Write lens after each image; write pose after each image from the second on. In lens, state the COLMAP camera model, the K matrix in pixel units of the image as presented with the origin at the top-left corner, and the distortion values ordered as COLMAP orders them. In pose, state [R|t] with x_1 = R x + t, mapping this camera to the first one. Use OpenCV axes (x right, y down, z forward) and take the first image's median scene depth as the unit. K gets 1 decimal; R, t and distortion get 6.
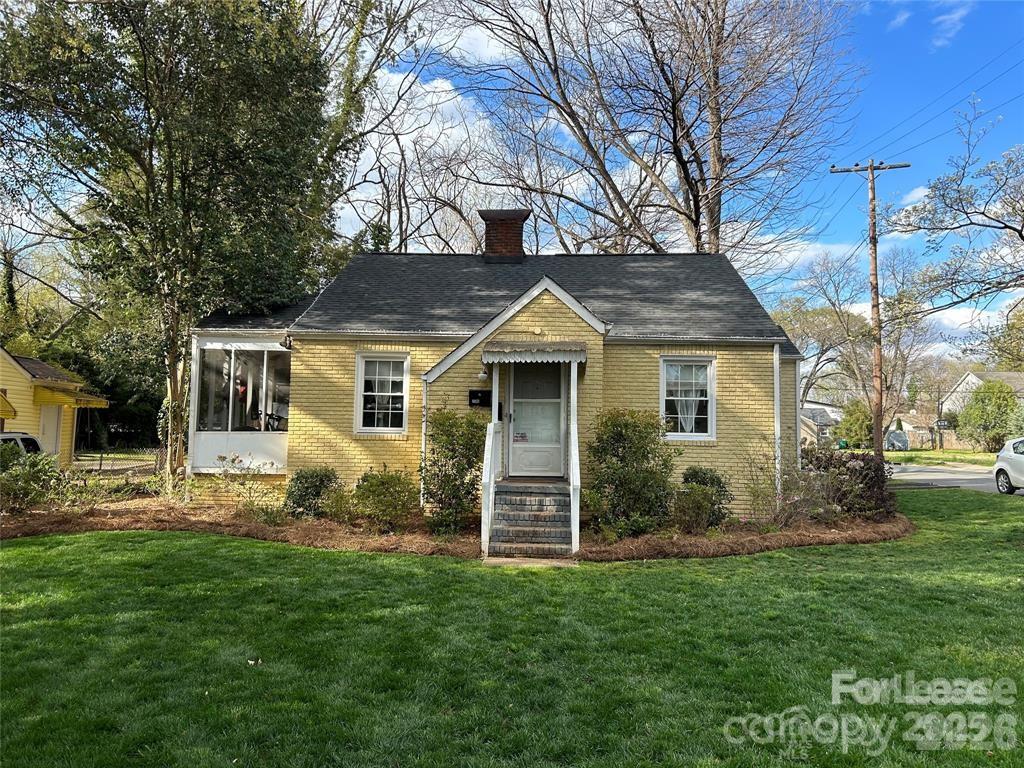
lens RADIAL K [[758.9, 0, 512.0], [0, 758.9, 384.0], [0, 0, 1]] dist [0.002641, 0.000056]
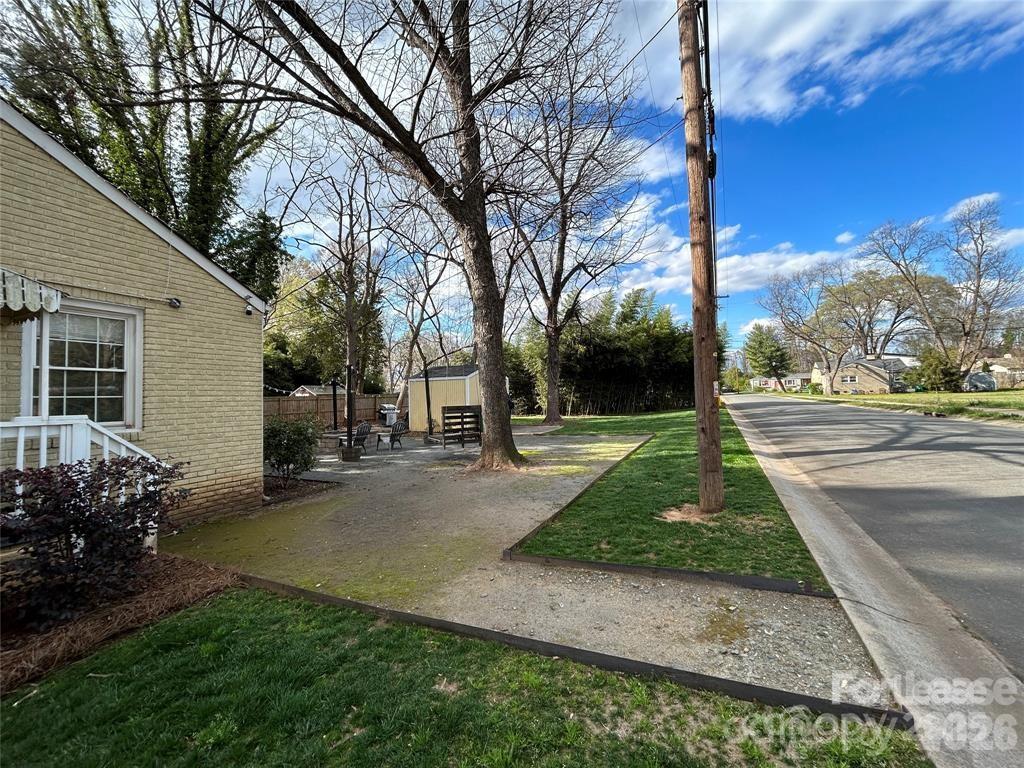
lens RADIAL K [[410.6, 0, 509.7], [0, 410.6, 384.0], [0, 0, 1]] dist [-0.000865, -0.000706]
pose [[0.915507, -0.055775, -0.398417, 0.131351], [0.072214, 0.997041, 0.026360, 0.013904], [0.395767, -0.052905, 0.916826, 0.210204]]
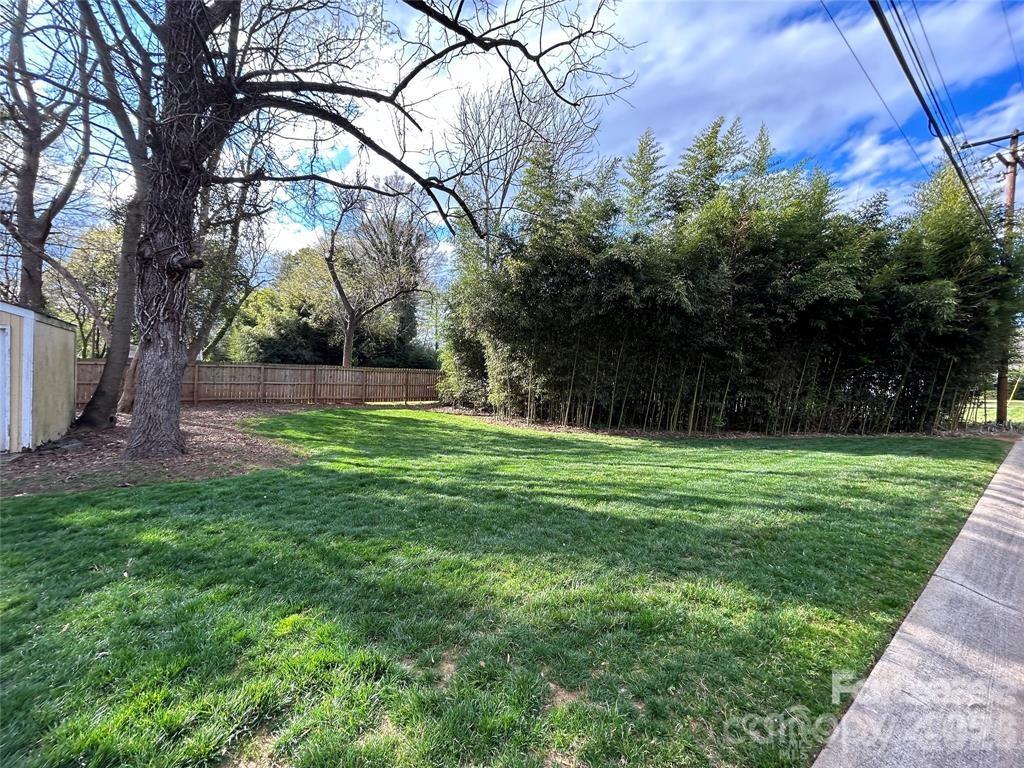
lens RADIAL K [[410.6, 0, 509.7], [0, 410.6, 384.0], [0, 0, 1]] dist [-0.000865, -0.000706]
pose [[0.646934, 0.009061, -0.762492, 0.157394], [0.039100, 0.998220, 0.045037, 0.030561], [0.761543, -0.058950, 0.645428, 0.443633]]
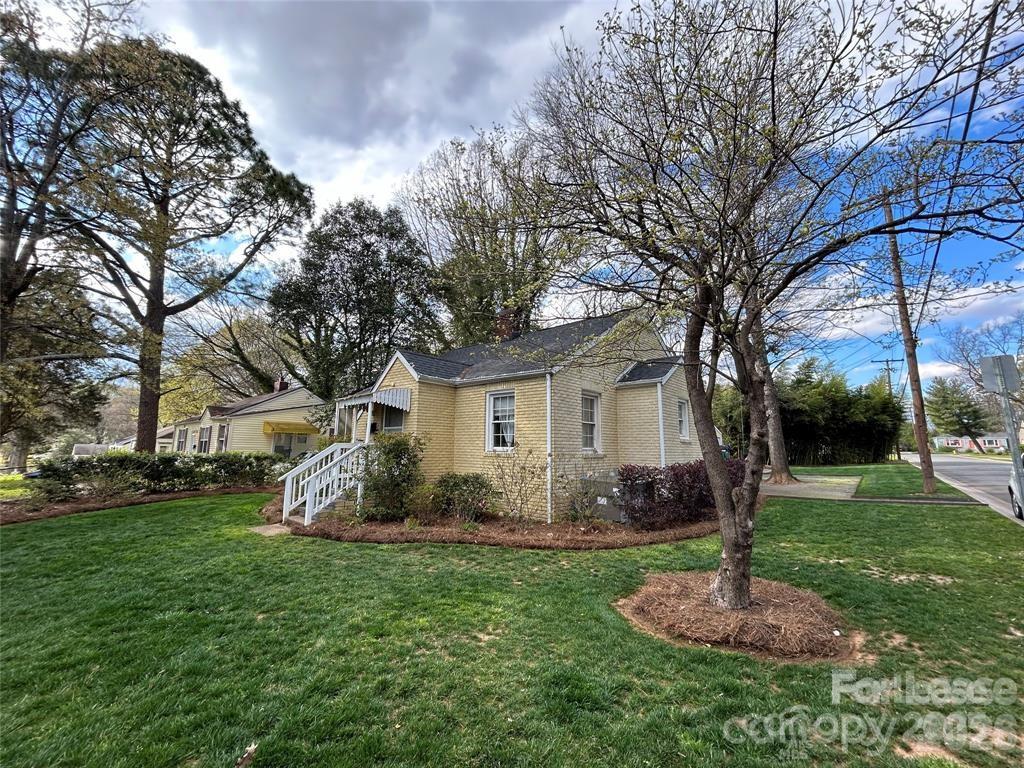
lens RADIAL K [[410.6, 0, 509.7], [0, 410.6, 384.0], [0, 0, 1]] dist [-0.000865, -0.000706]
pose [[0.779694, -0.103000, -0.617631, 0.111947], [0.047509, 0.993266, -0.105669, 0.004899], [0.624356, 0.053047, 0.779337, 0.070635]]
